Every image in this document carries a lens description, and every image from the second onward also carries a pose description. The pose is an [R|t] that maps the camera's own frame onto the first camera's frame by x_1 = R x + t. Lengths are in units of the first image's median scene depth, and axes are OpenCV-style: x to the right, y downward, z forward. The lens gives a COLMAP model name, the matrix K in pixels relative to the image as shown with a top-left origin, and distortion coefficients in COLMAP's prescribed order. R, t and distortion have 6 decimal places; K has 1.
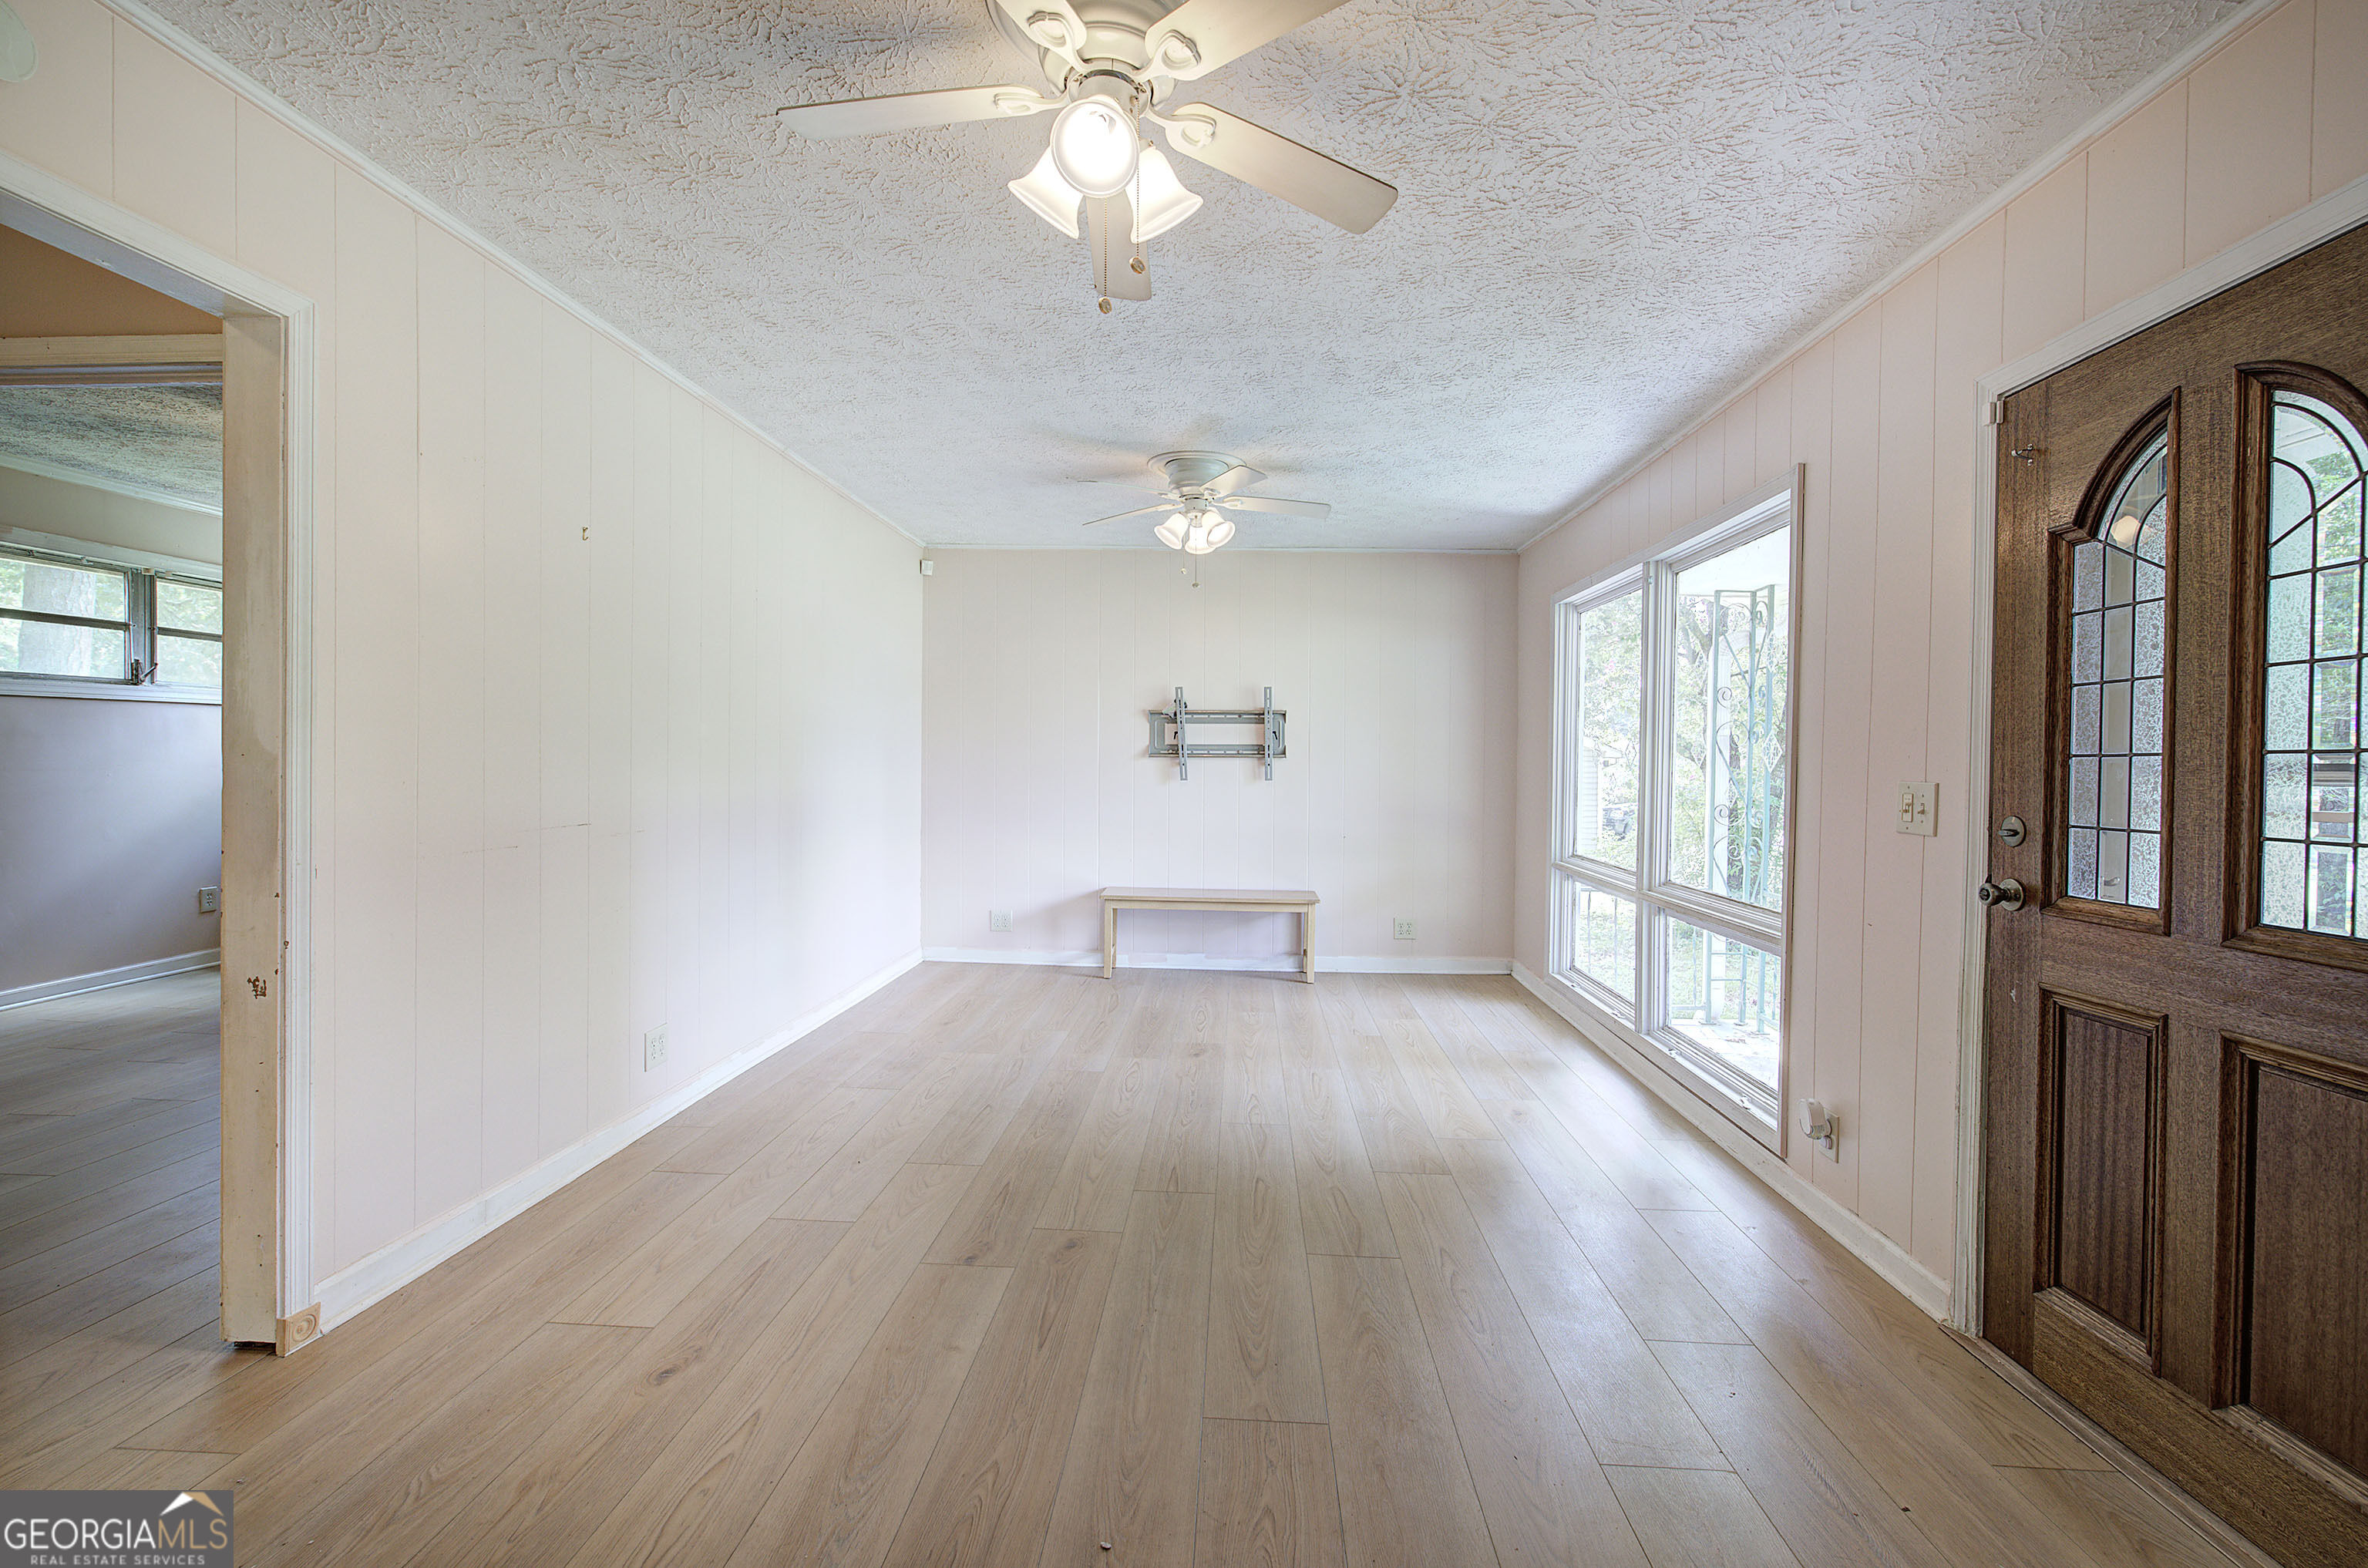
lens RADIAL K [[1002.9, 0, 1197.0], [0, 1002.9, 775.8], [0, 0, 1]] dist [-0.007465, 0.002814]
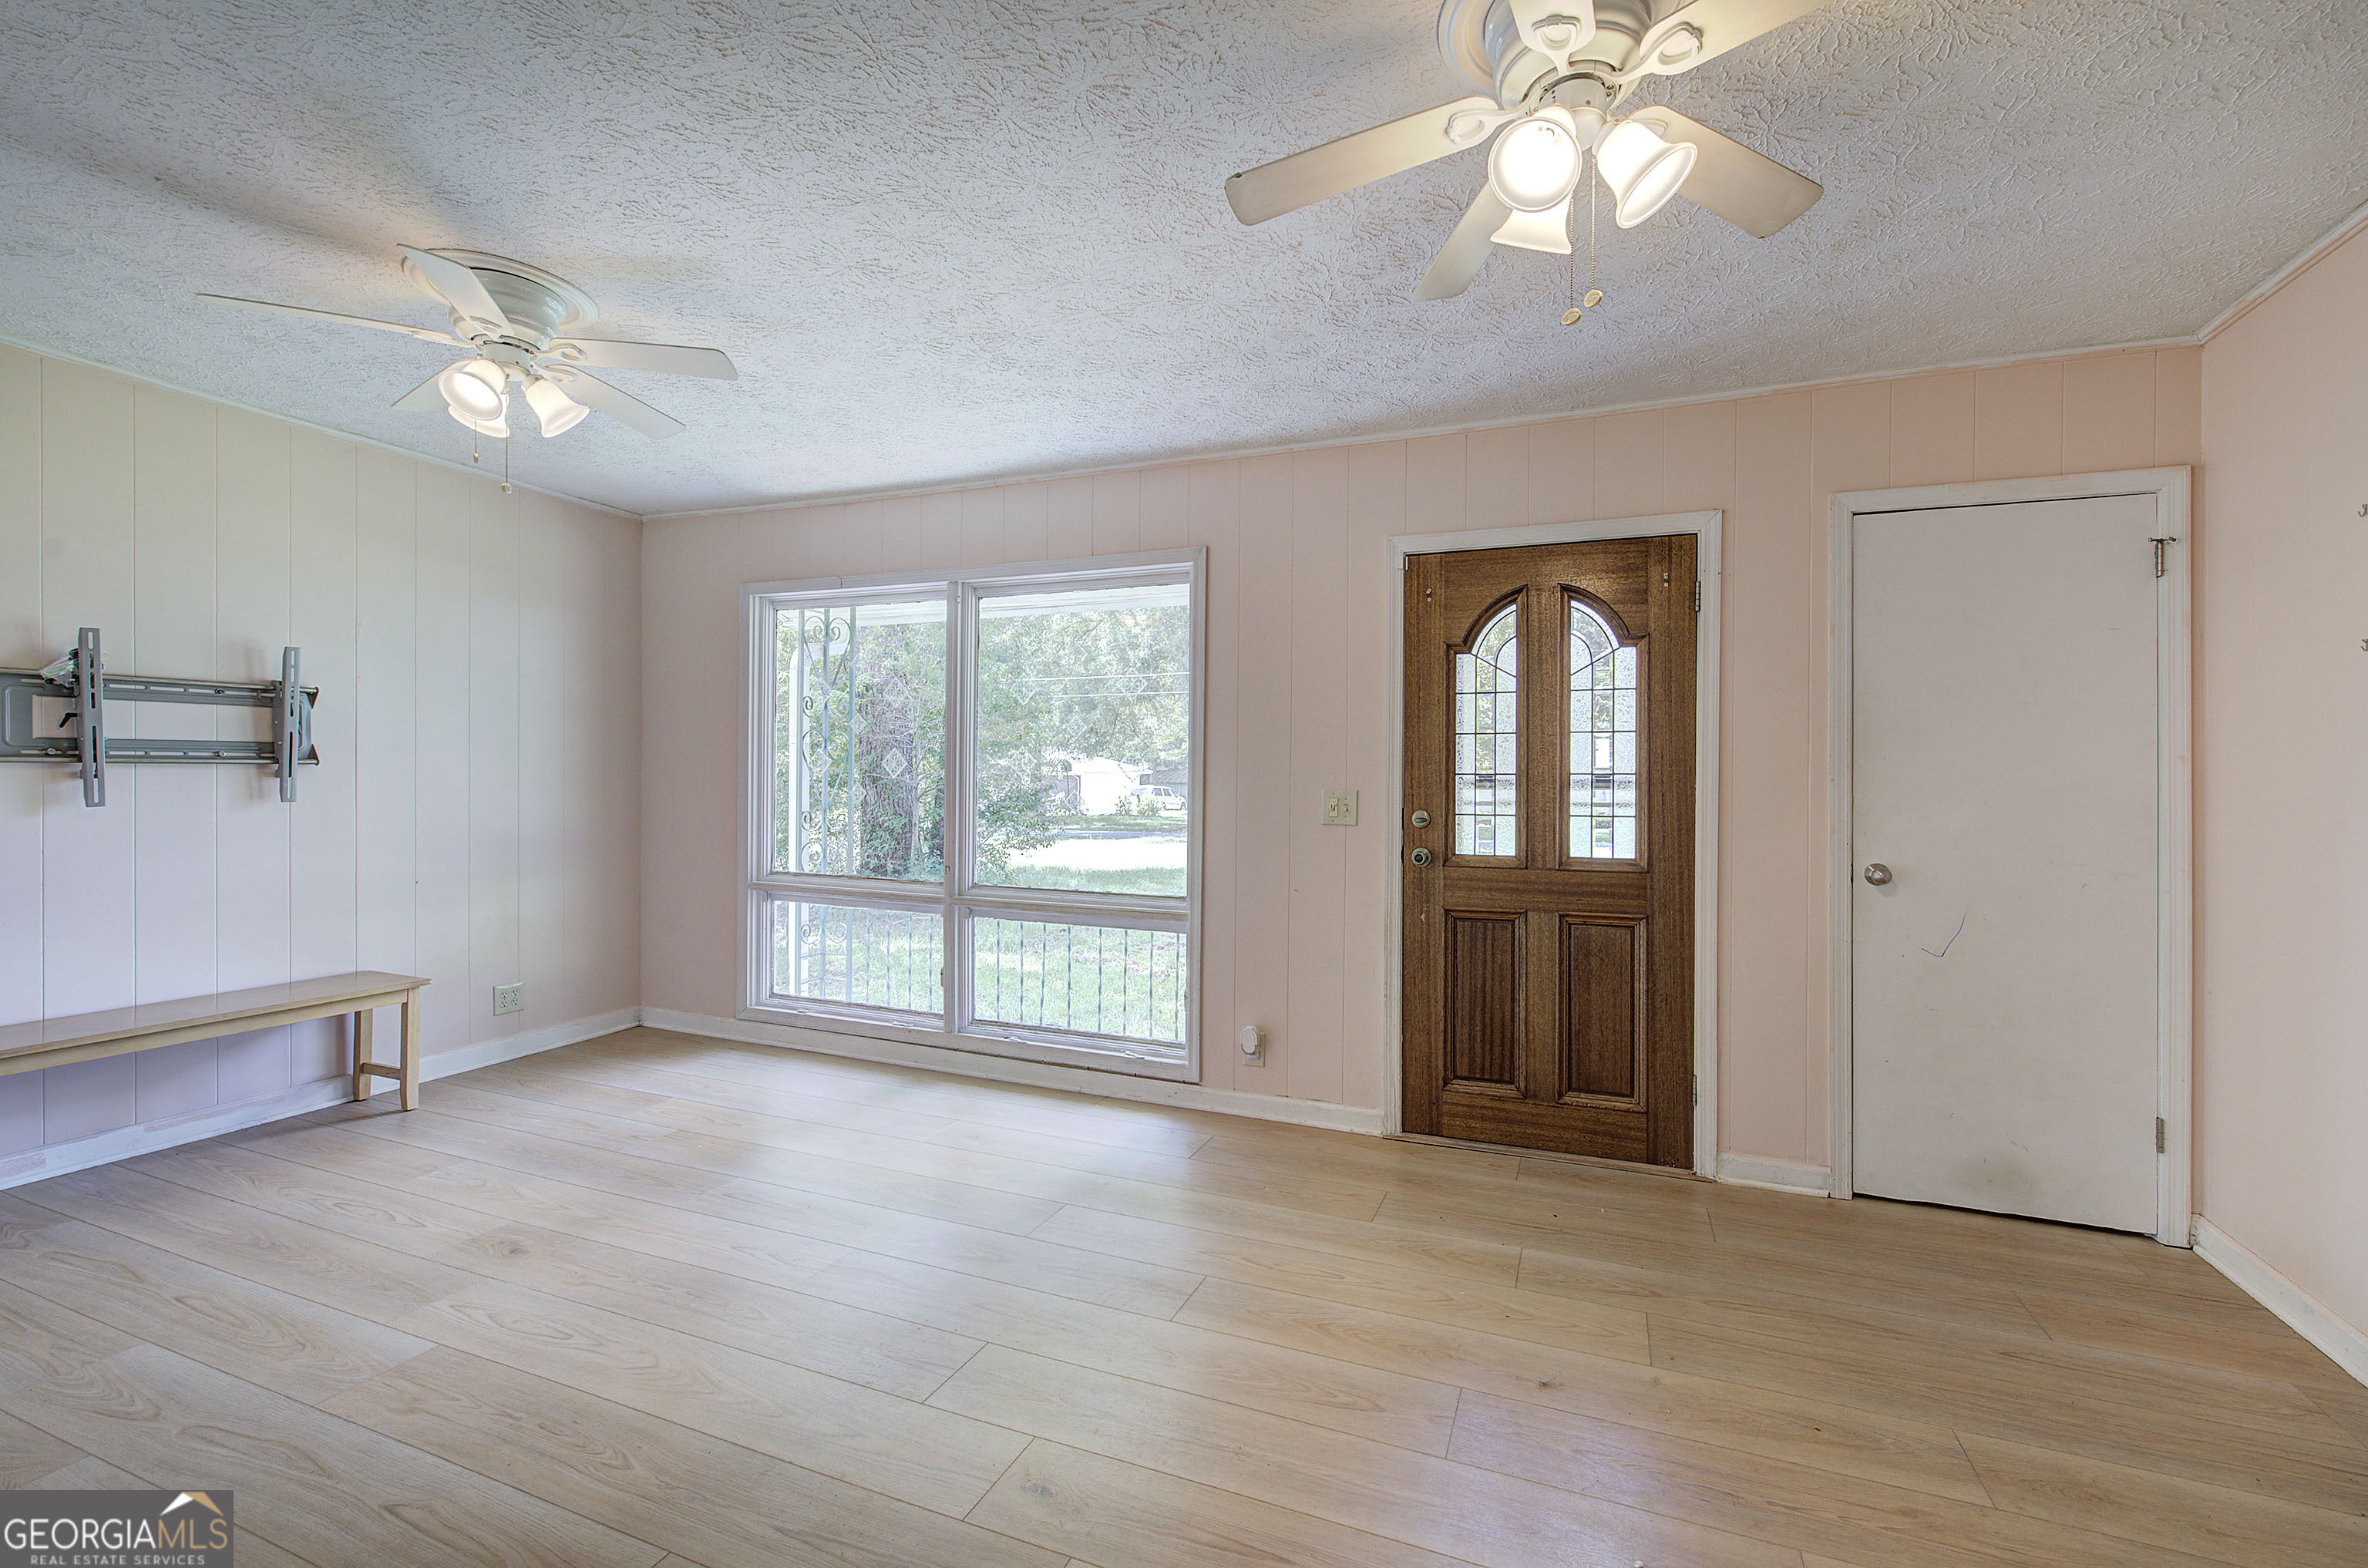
lens RADIAL K [[1002.9, 0, 1189.5], [0, 1002.9, 779.7], [0, 0, 1]] dist [-0.007465, 0.002814]
pose [[0.330509, -0.013489, 0.943706, -0.455225], [0.007390, 0.999904, 0.011704, -0.016934], [-0.943774, 0.003105, 0.330577, 0.417385]]
